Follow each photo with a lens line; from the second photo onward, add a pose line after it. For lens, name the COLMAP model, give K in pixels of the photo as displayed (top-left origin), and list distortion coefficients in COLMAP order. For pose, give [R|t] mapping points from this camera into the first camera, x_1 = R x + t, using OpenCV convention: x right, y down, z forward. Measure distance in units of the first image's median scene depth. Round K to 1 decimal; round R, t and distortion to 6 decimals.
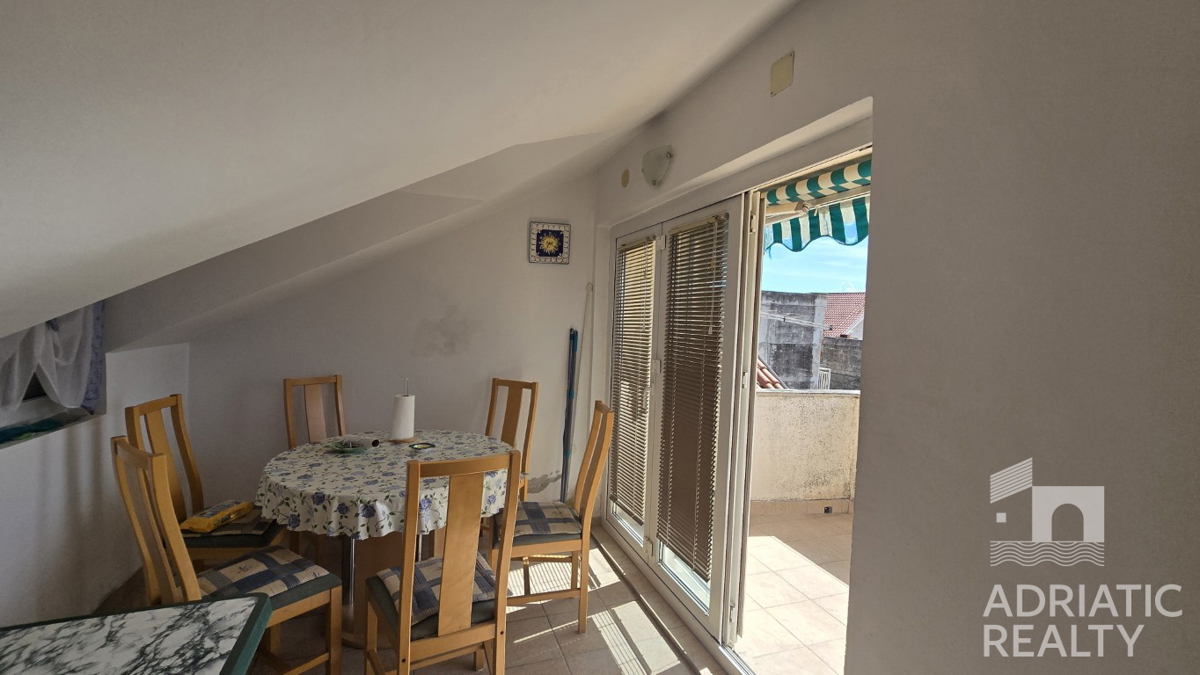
lens RADIAL K [[492.9, 0, 596.1], [0, 492.9, 335.4], [0, 0, 1]] dist [-0.007183, 0.001545]
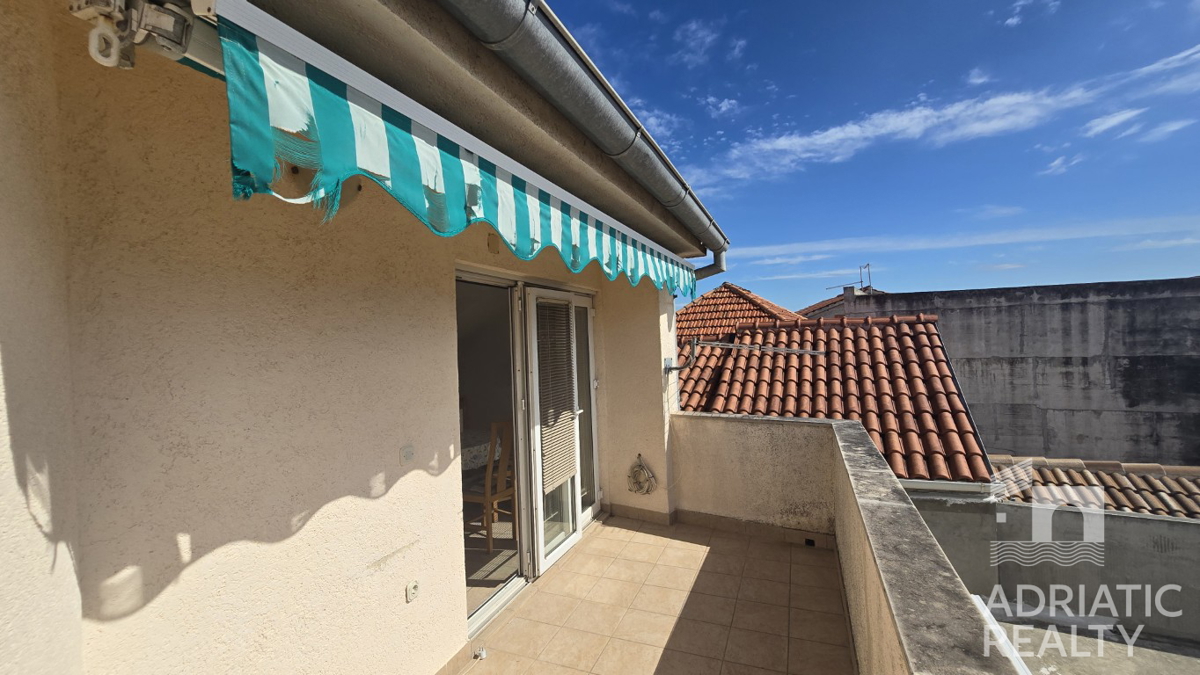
lens RADIAL K [[492.9, 0, 600.2], [0, 492.9, 328.5], [0, 0, 1]] dist [-0.007183, 0.001545]
pose [[0.751030, -0.072508, -0.656274, 0.262864], [0.039704, 0.997113, -0.064728, -0.007257], [0.659073, 0.022556, 0.751741, -0.006411]]
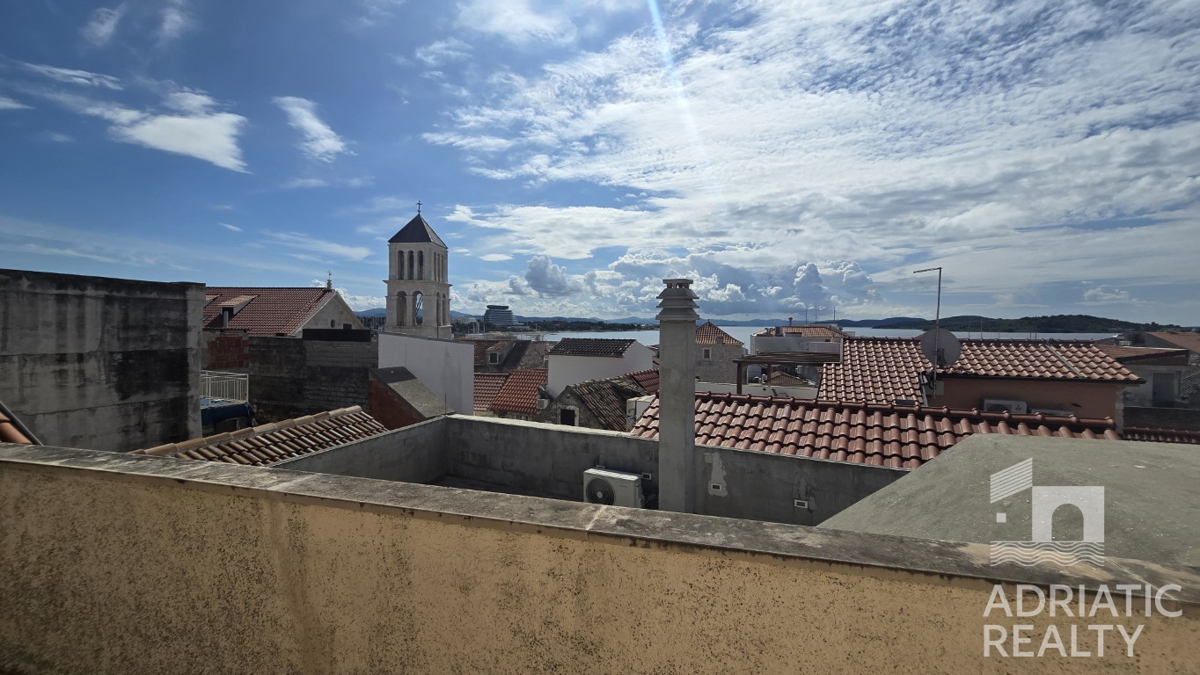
lens RADIAL K [[492.9, 0, 597.4], [0, 492.9, 342.1], [0, 0, 1]] dist [-0.007183, 0.001545]
pose [[0.556969, -0.058339, 0.828482, 0.161153], [0.040623, 0.998250, 0.042984, 0.000665], [-0.829539, 0.009715, 0.558364, 0.026461]]
